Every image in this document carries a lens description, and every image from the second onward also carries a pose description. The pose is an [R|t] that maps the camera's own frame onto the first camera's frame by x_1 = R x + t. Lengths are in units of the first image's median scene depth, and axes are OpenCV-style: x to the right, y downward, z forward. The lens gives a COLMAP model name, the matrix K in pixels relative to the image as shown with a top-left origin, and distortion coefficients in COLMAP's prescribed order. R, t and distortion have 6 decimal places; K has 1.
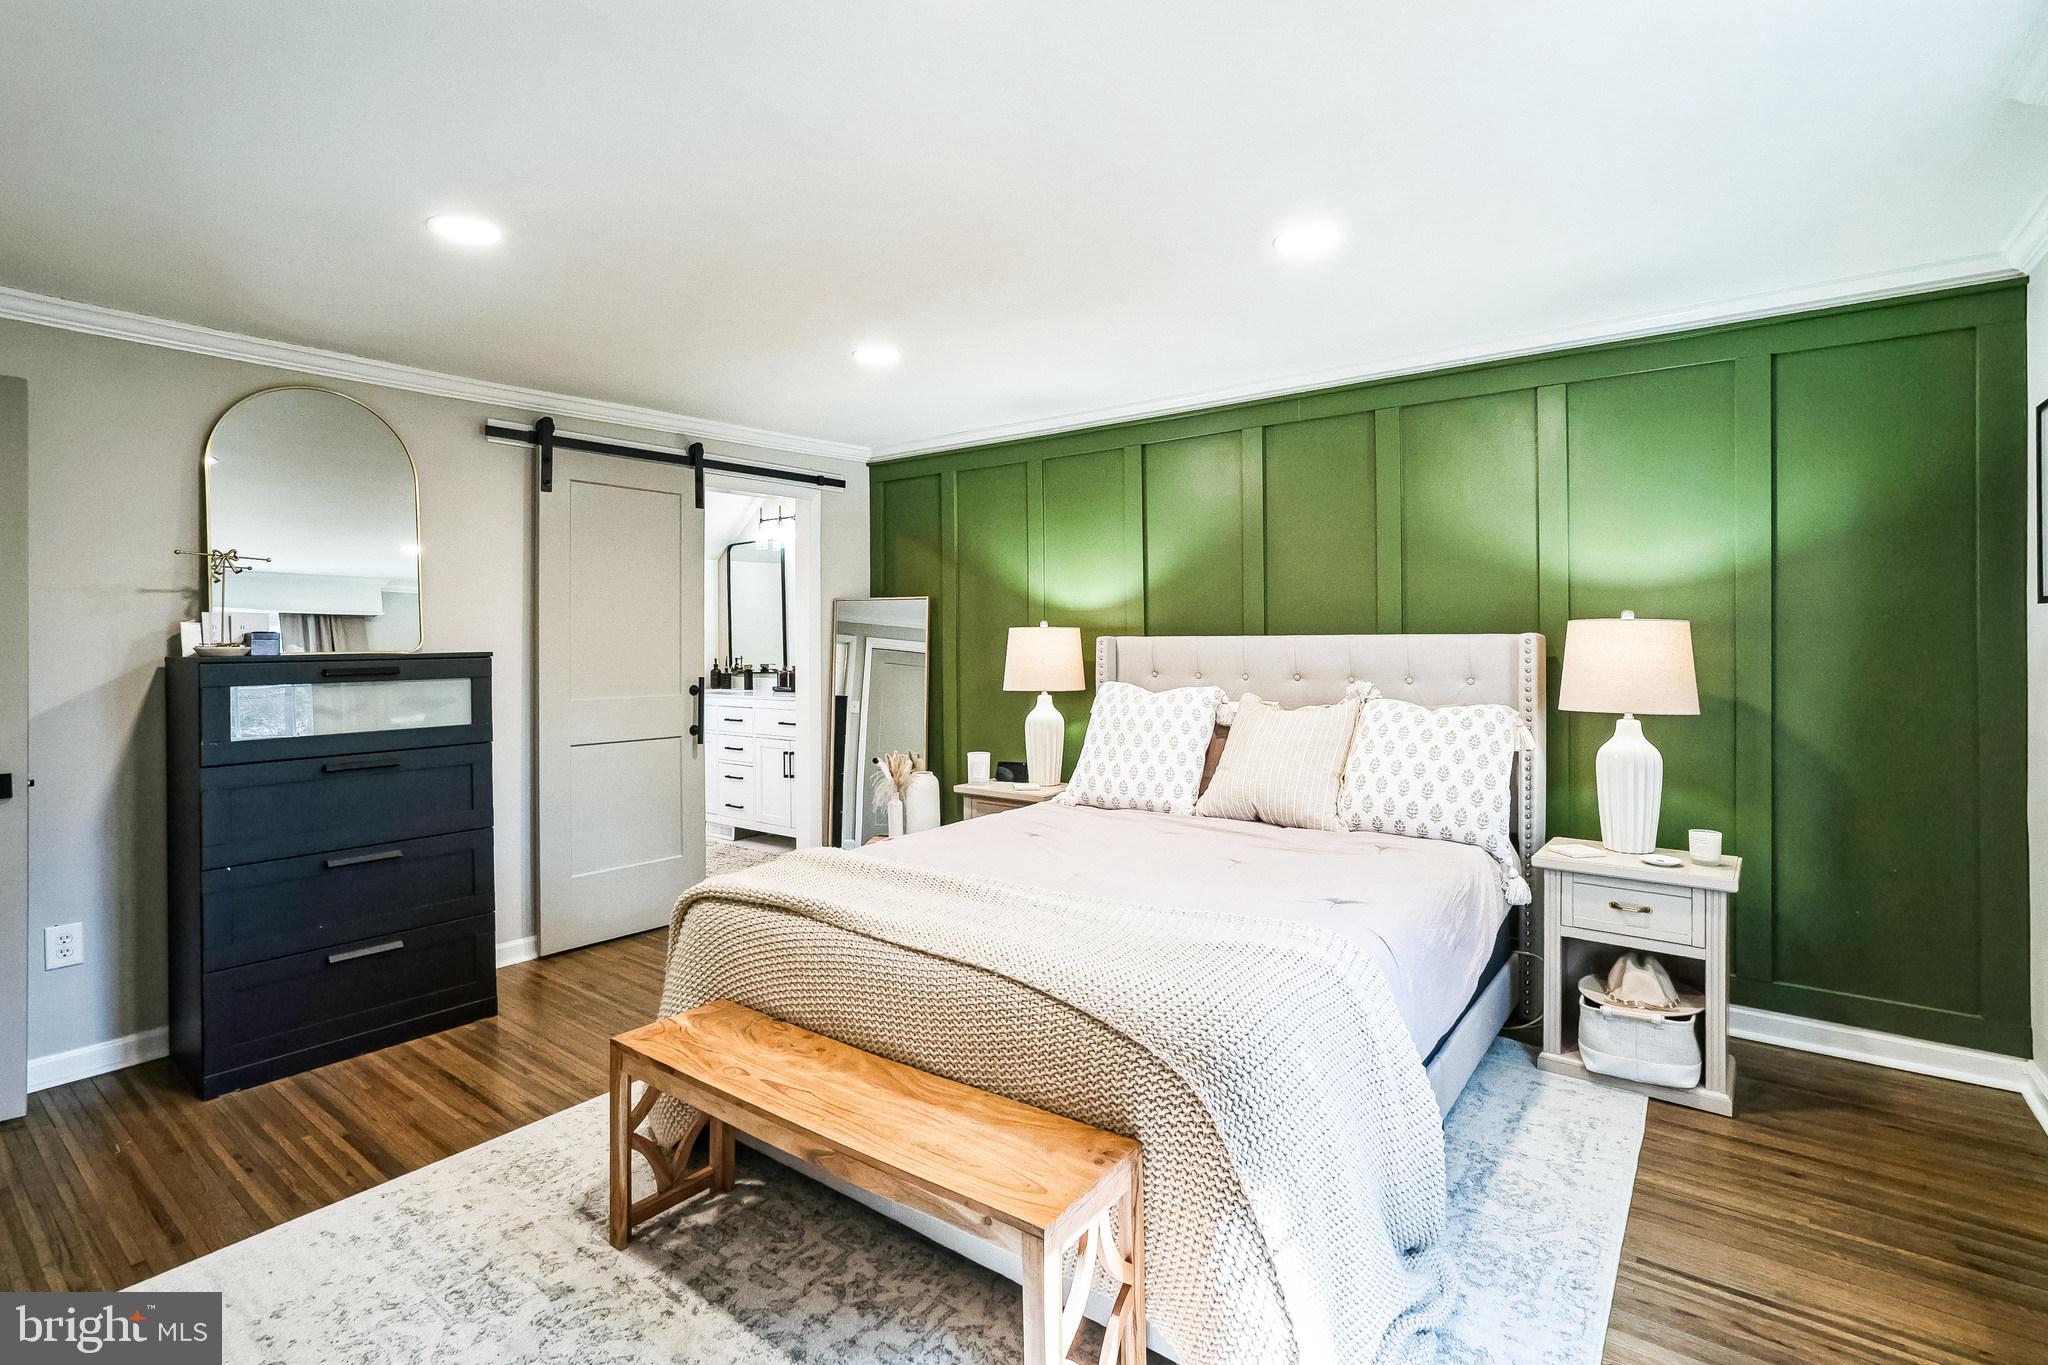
lens RADIAL K [[950.5, 0, 1029.3], [0, 950.5, 653.5], [0, 0, 1]] dist [-0.010454, 0.000616]
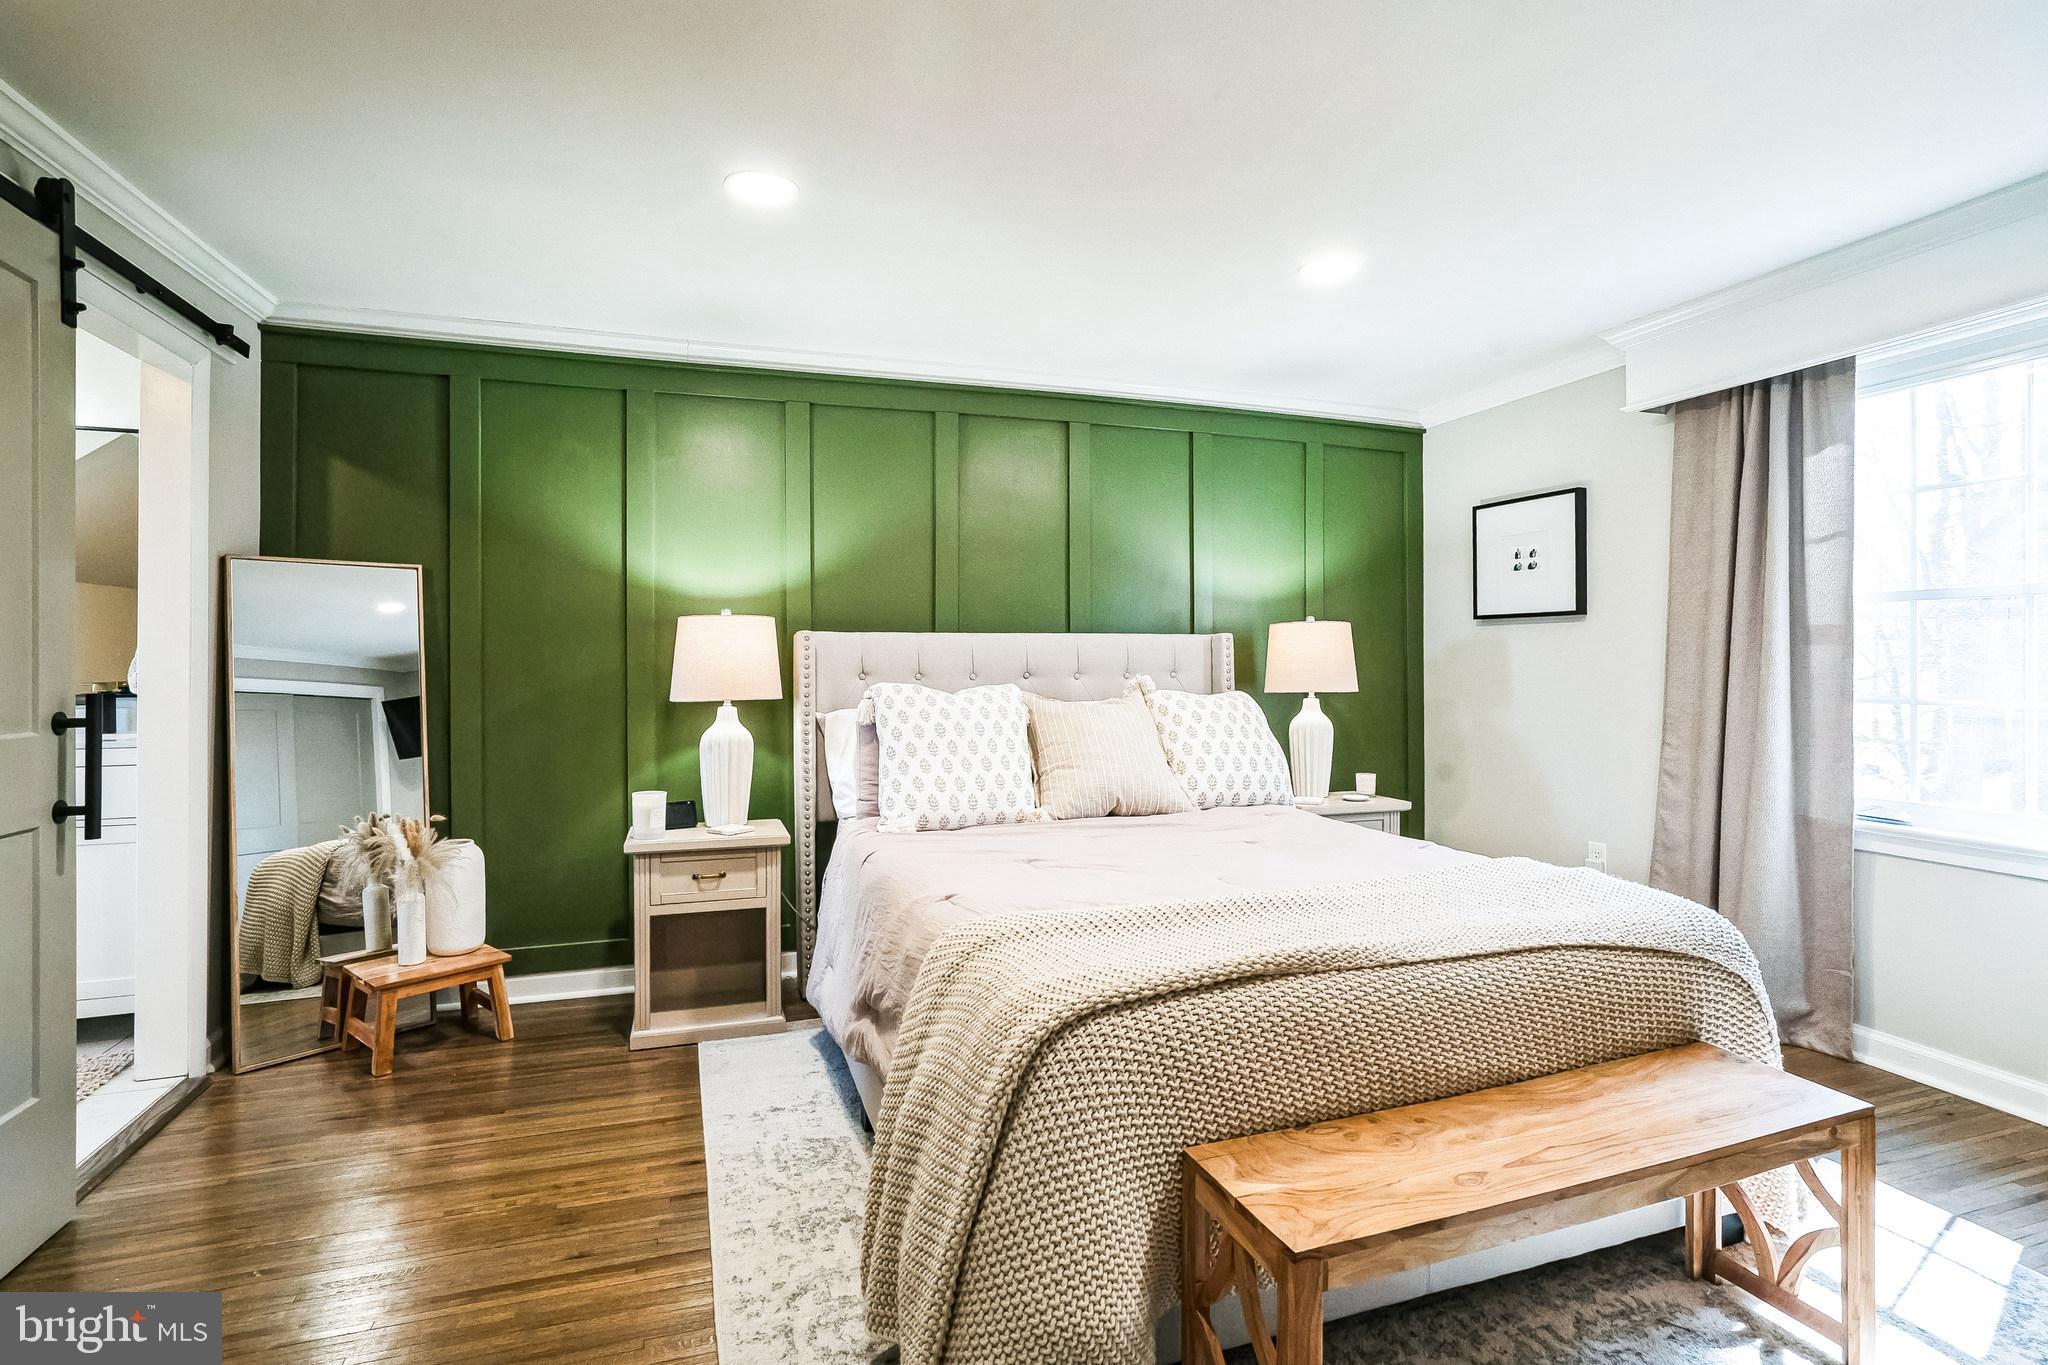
lens RADIAL K [[1006.9, 0, 1029.1], [0, 1006.9, 648.1], [0, 0, 1]] dist [-0.011570, 0.000077]
pose [[0.558397, 0.005109, 0.829558, -0.638772], [0.005623, 0.999935, -0.009943, 0.008600], [-0.829555, 0.010217, 0.558332, 0.435517]]
